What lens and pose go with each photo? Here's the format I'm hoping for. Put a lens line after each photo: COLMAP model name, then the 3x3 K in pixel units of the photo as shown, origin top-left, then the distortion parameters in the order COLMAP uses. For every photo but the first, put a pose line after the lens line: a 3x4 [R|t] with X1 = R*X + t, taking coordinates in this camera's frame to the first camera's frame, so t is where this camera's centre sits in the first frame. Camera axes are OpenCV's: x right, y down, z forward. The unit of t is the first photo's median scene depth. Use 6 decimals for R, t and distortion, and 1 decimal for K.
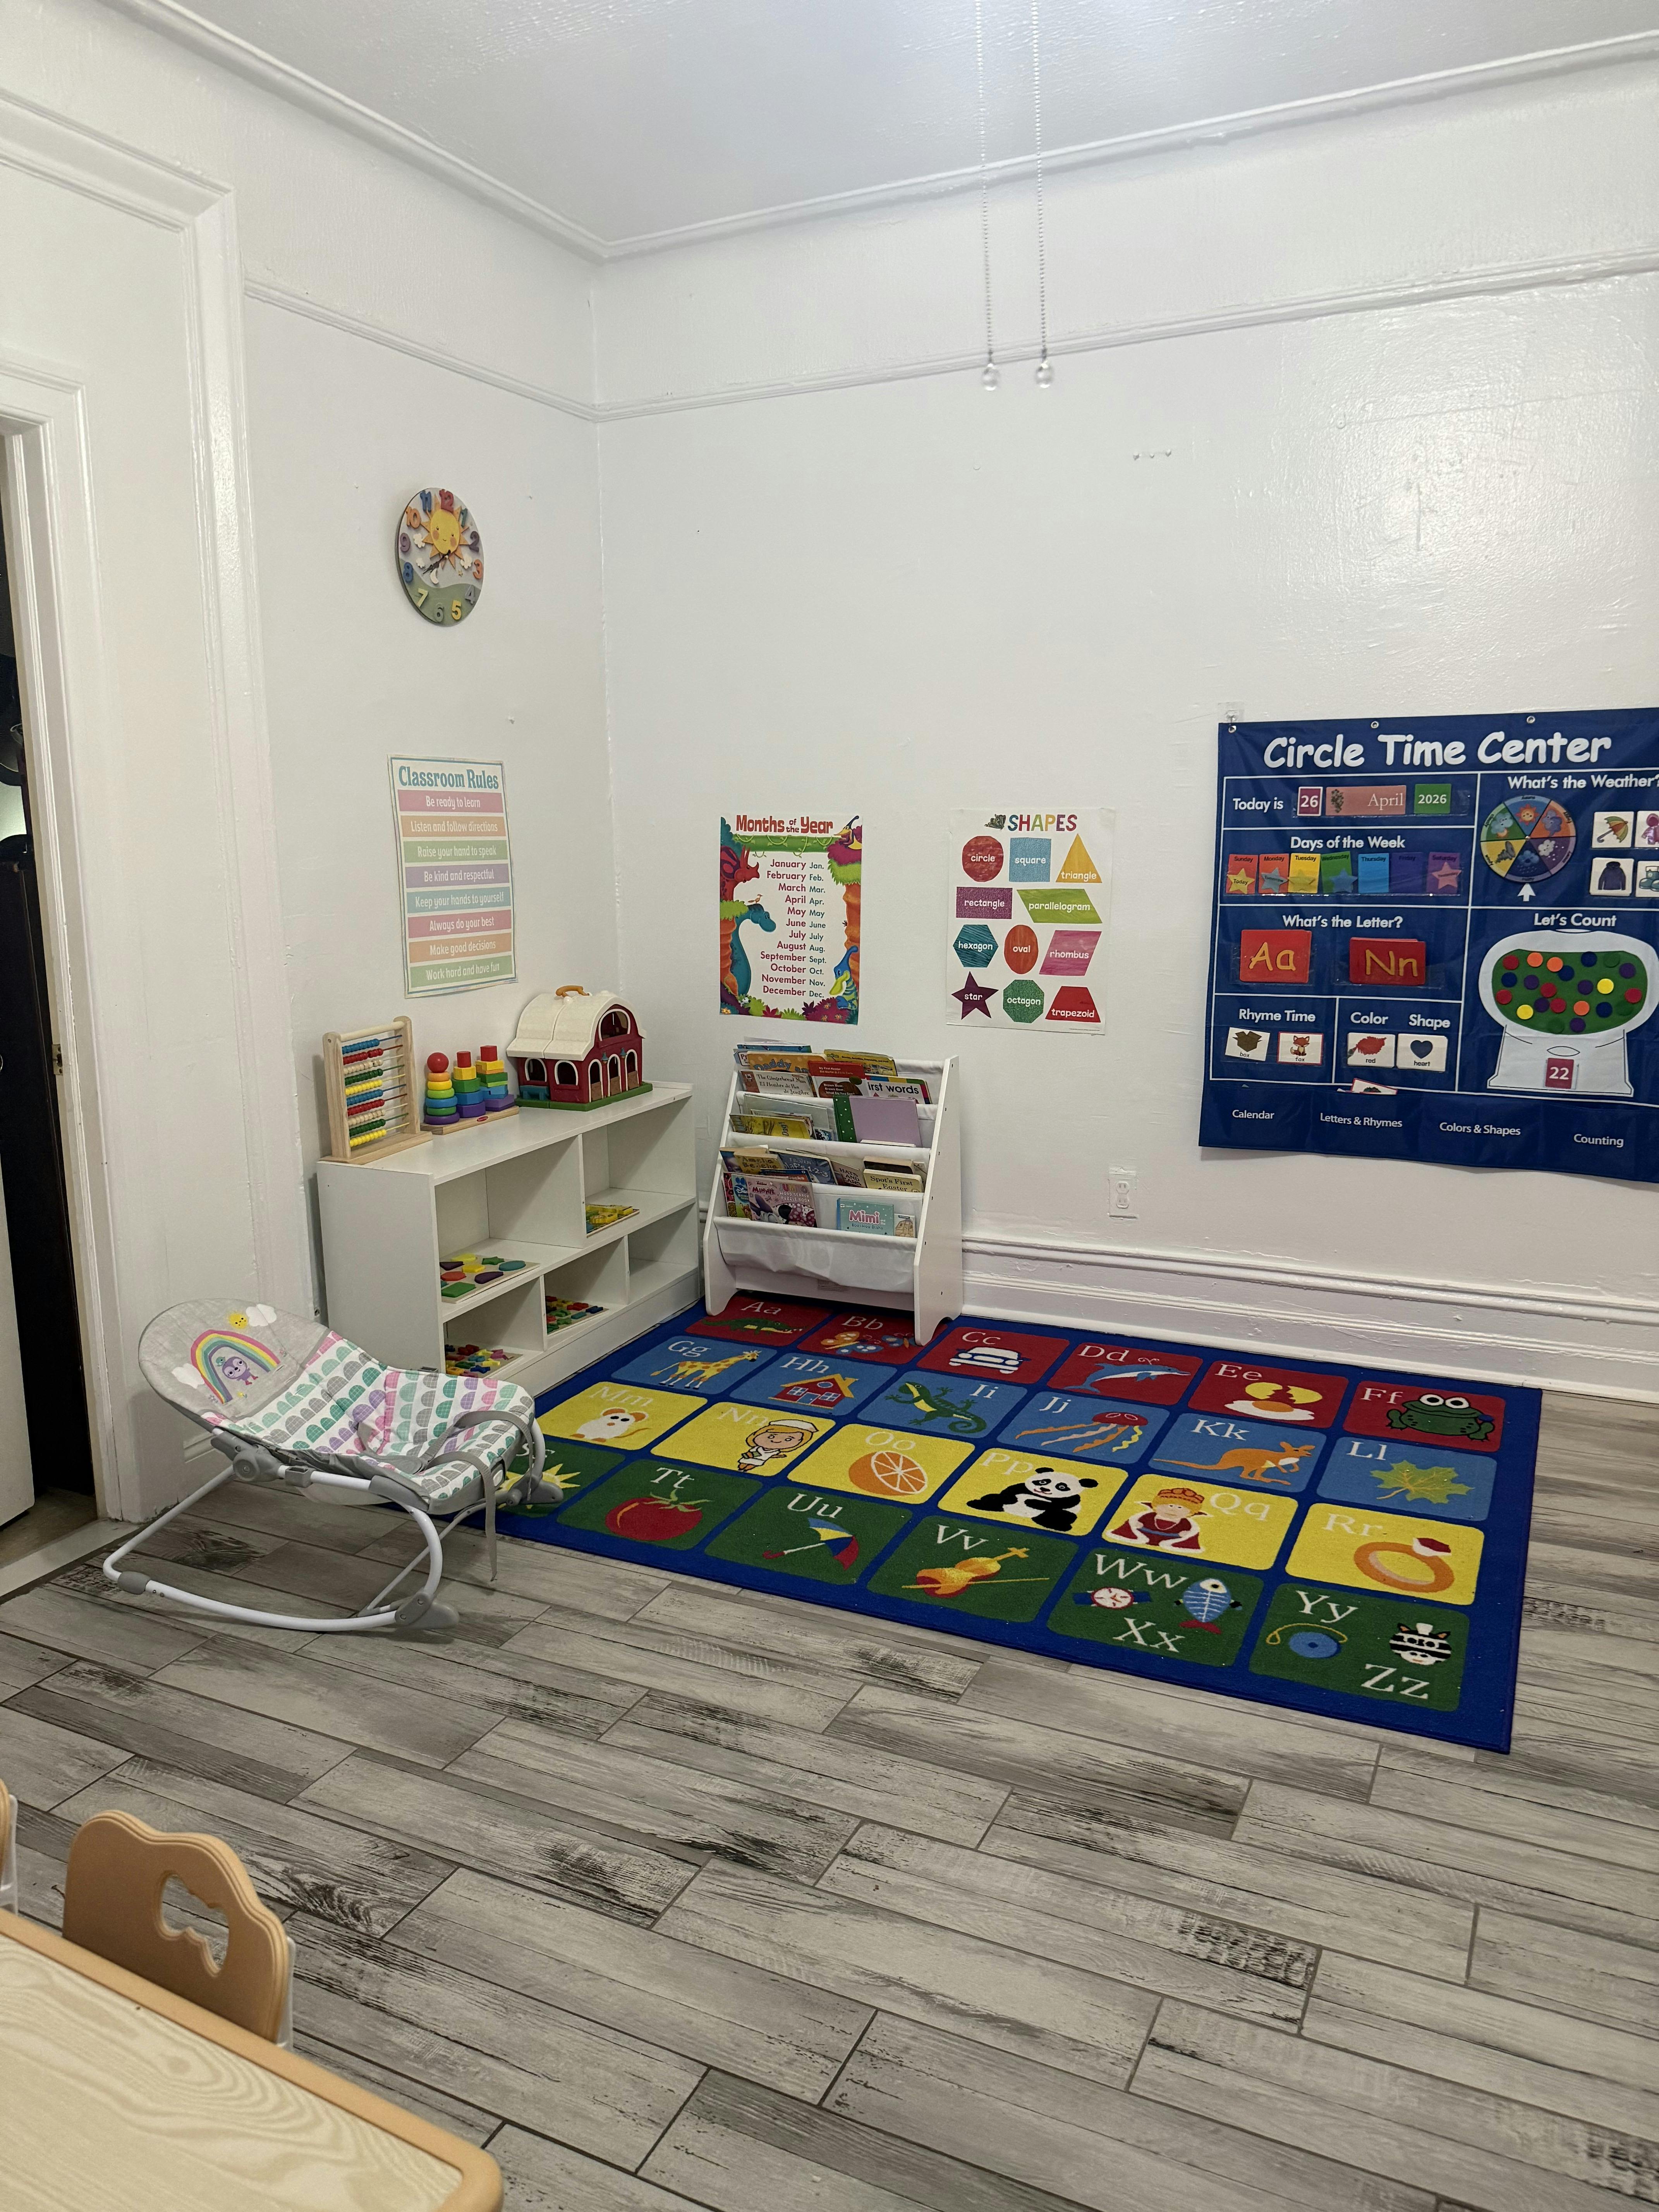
lens RADIAL K [[1547.6, 0, 834.8], [0, 1547.6, 1111.9], [0, 0, 1]] dist [0.194056, -0.434651]
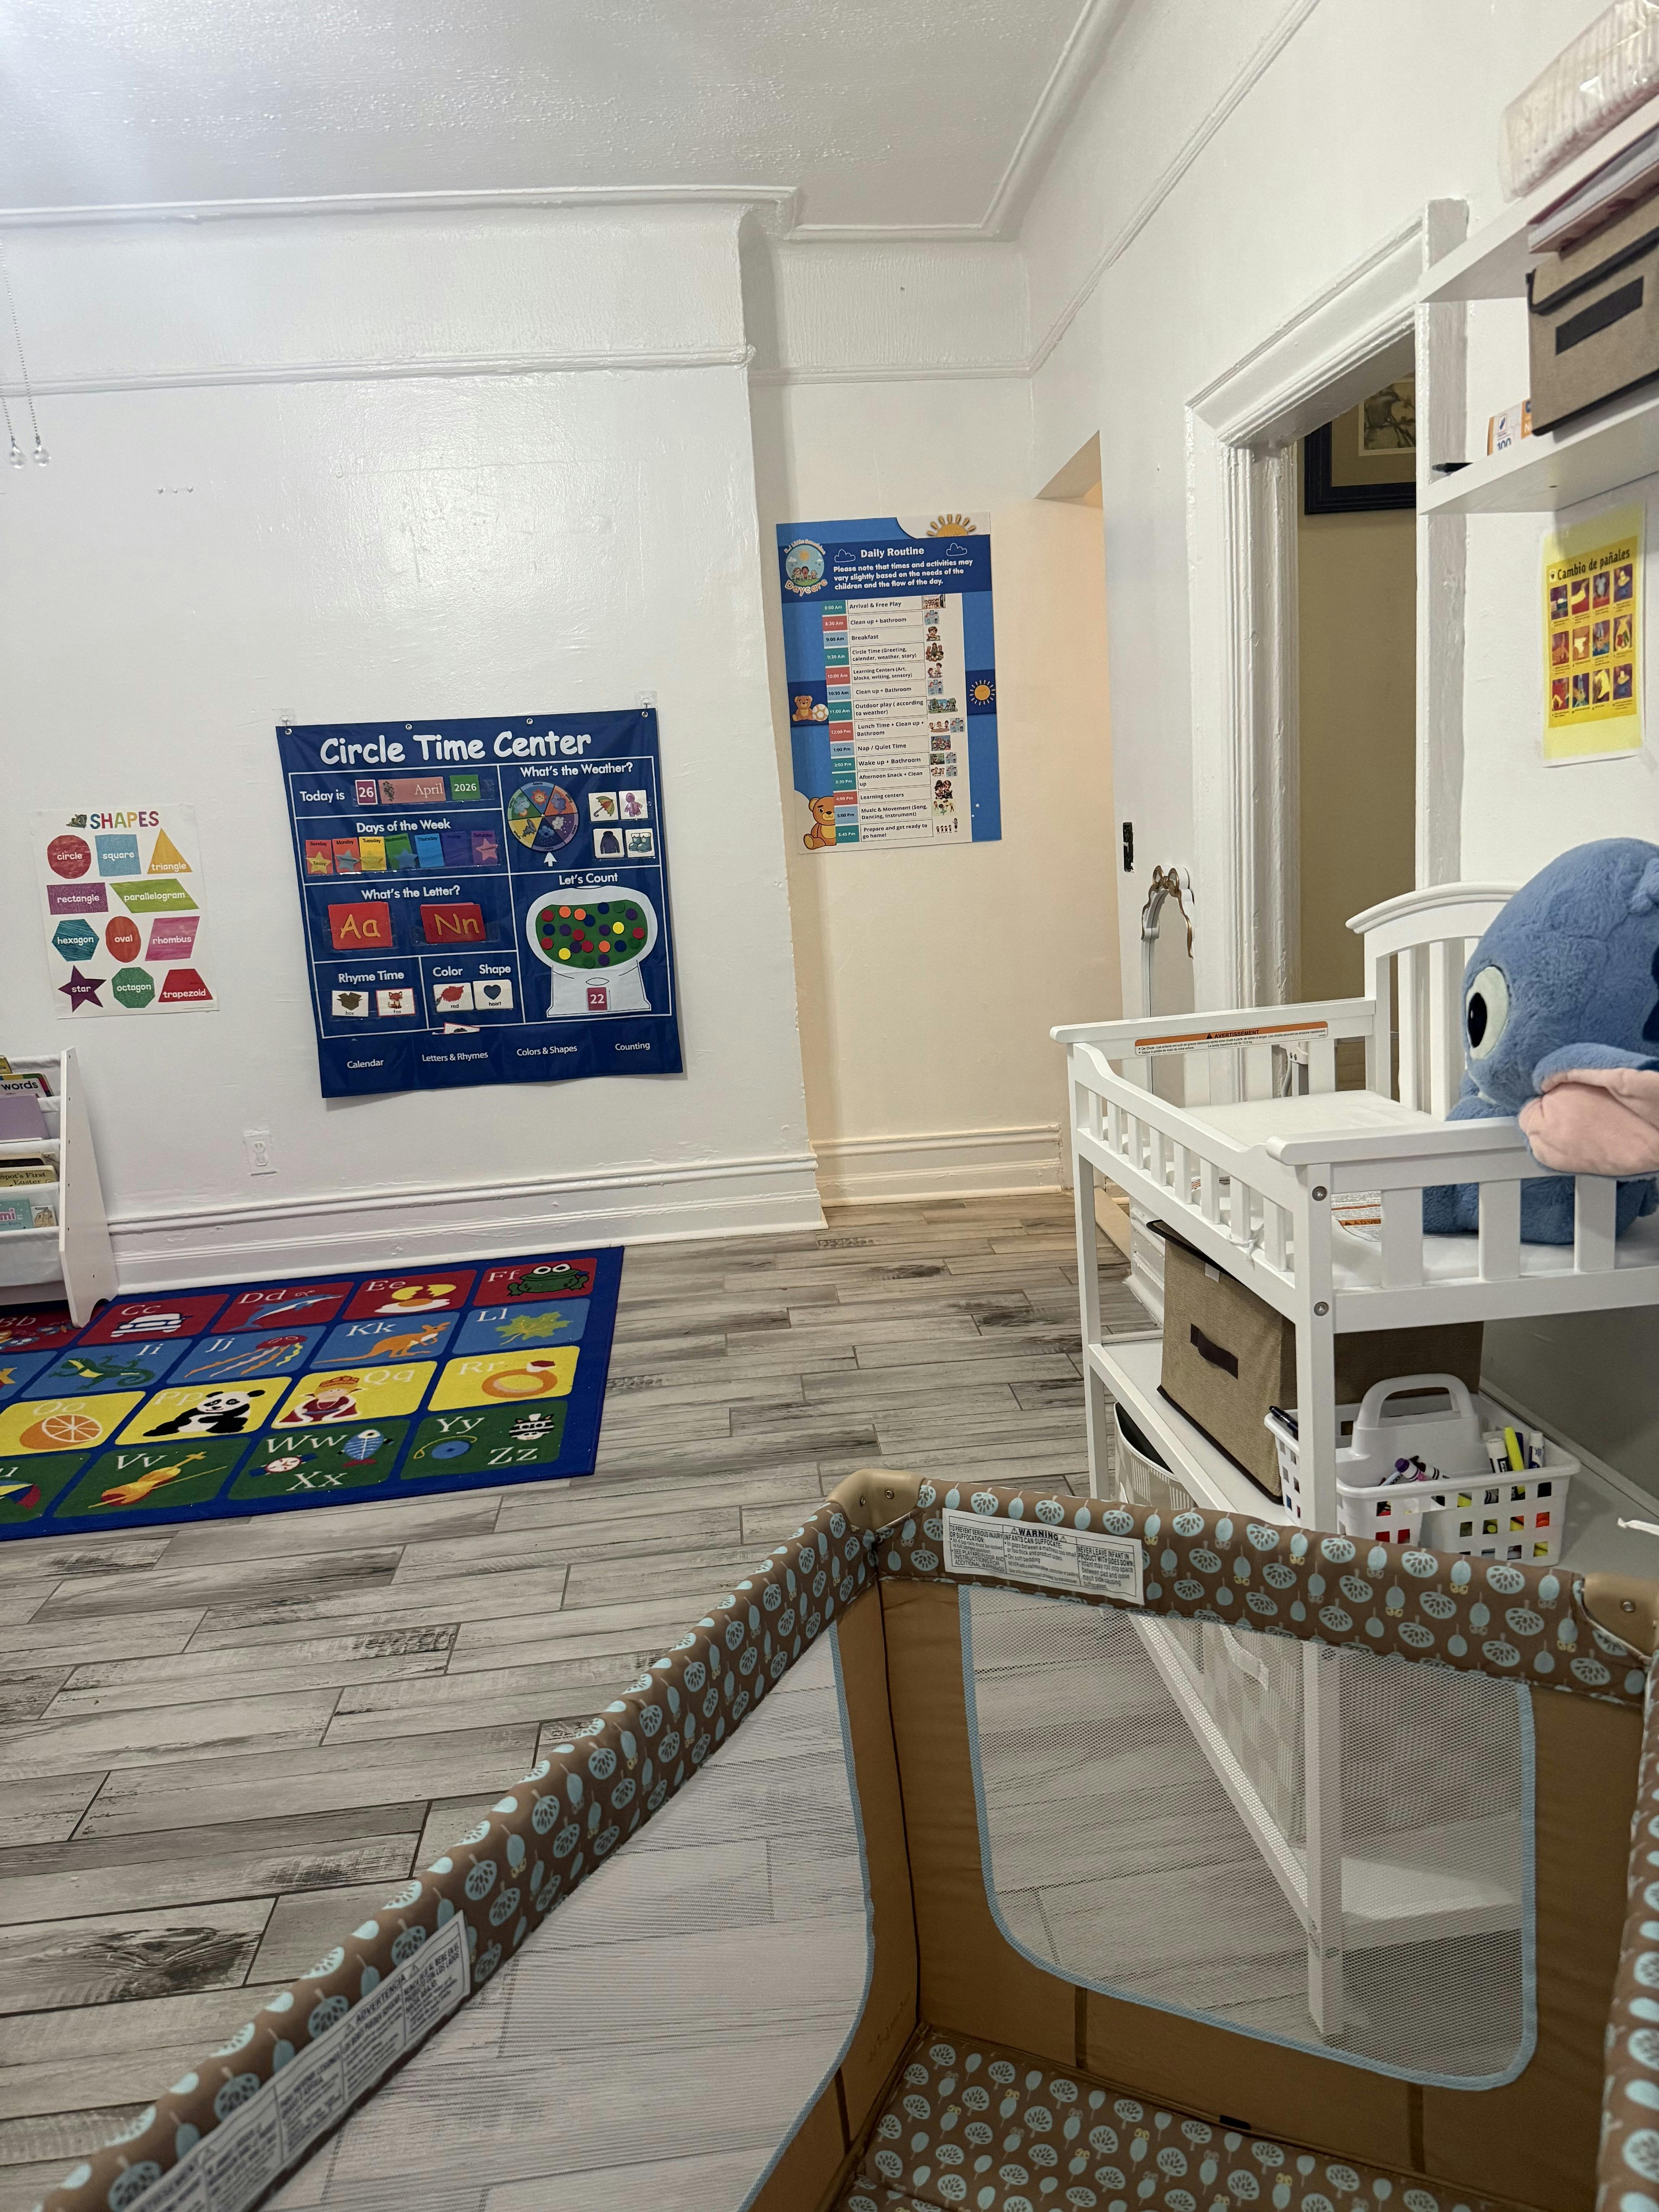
lens RADIAL K [[1547.6, 0, 834.8], [0, 1547.6, 1111.9], [0, 0, 1]] dist [0.194056, -0.434651]
pose [[0.859557, -0.142346, 0.490816, -0.009212], [0.144752, 0.988907, 0.033302, 0.050513], [-0.490112, 0.042422, 0.870627, -0.185936]]
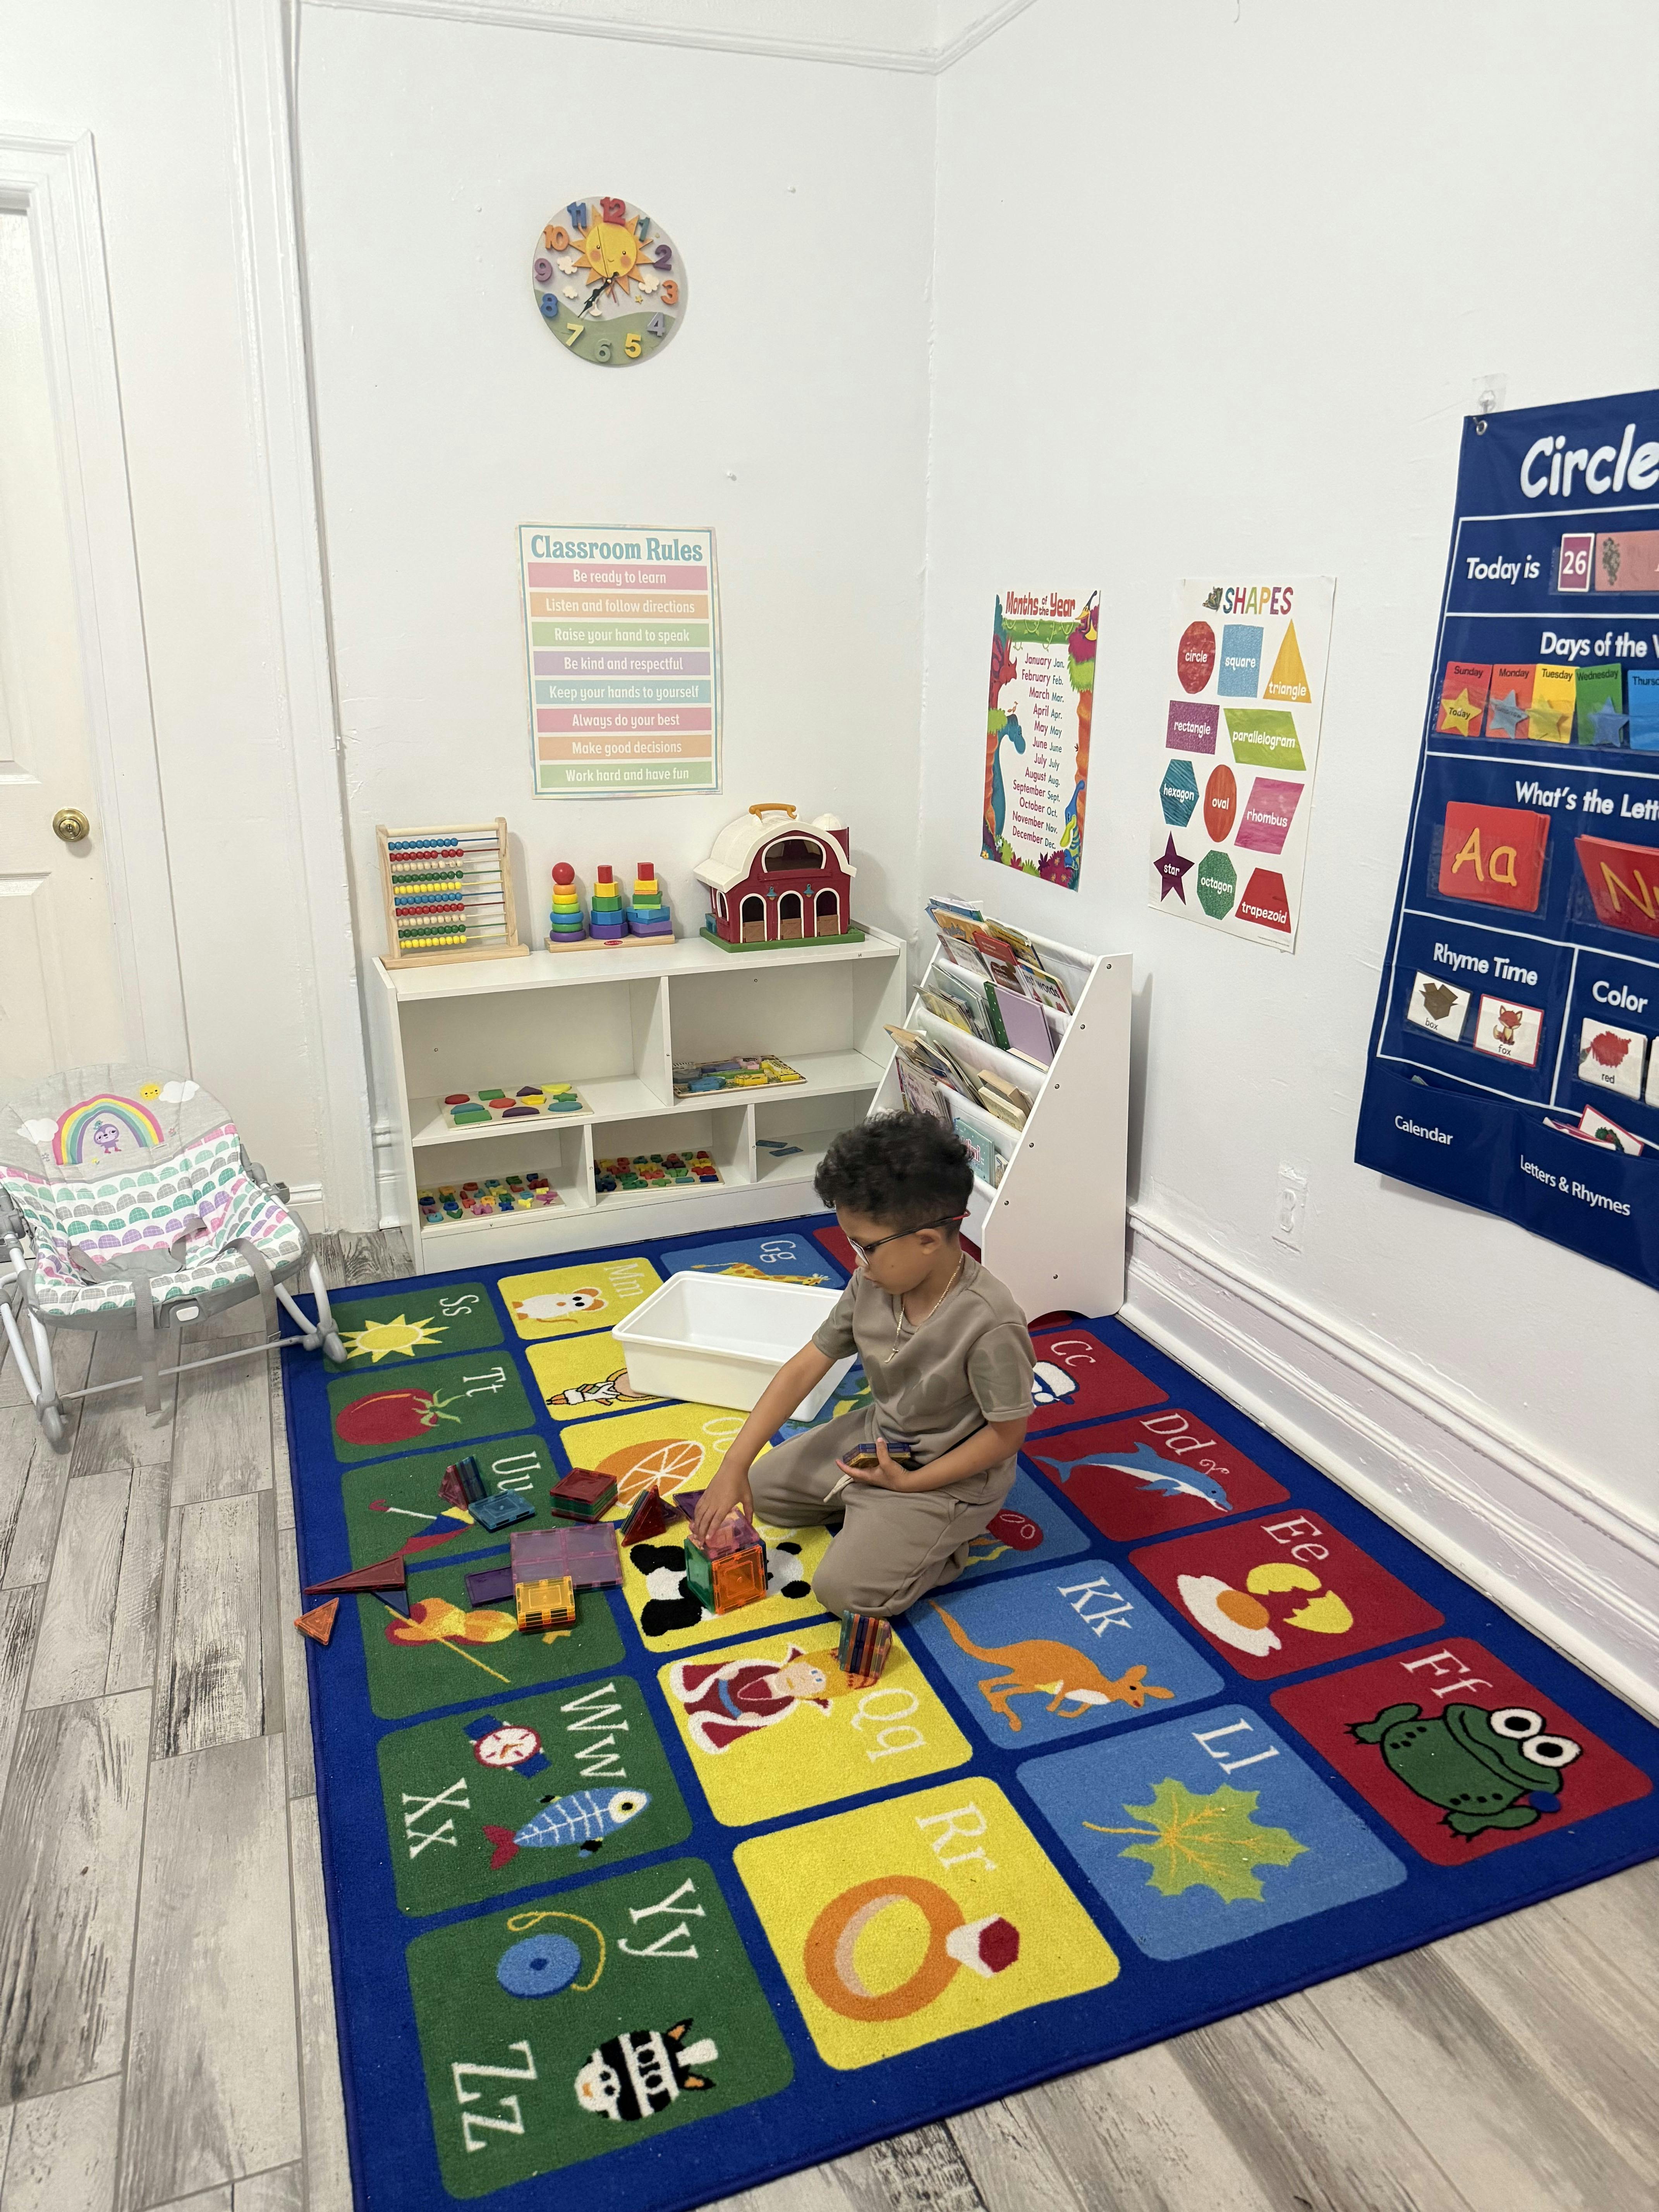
lens RADIAL K [[1550.5, 0, 821.7], [0, 1550.5, 1109.6], [0, 0, 1]] dist [0.084286, -0.159719]
pose [[0.718355, 0.217466, -0.660814, 0.504783], [-0.137264, 0.975519, 0.171815, -0.076600], [0.682001, -0.032718, 0.730619, 0.452591]]
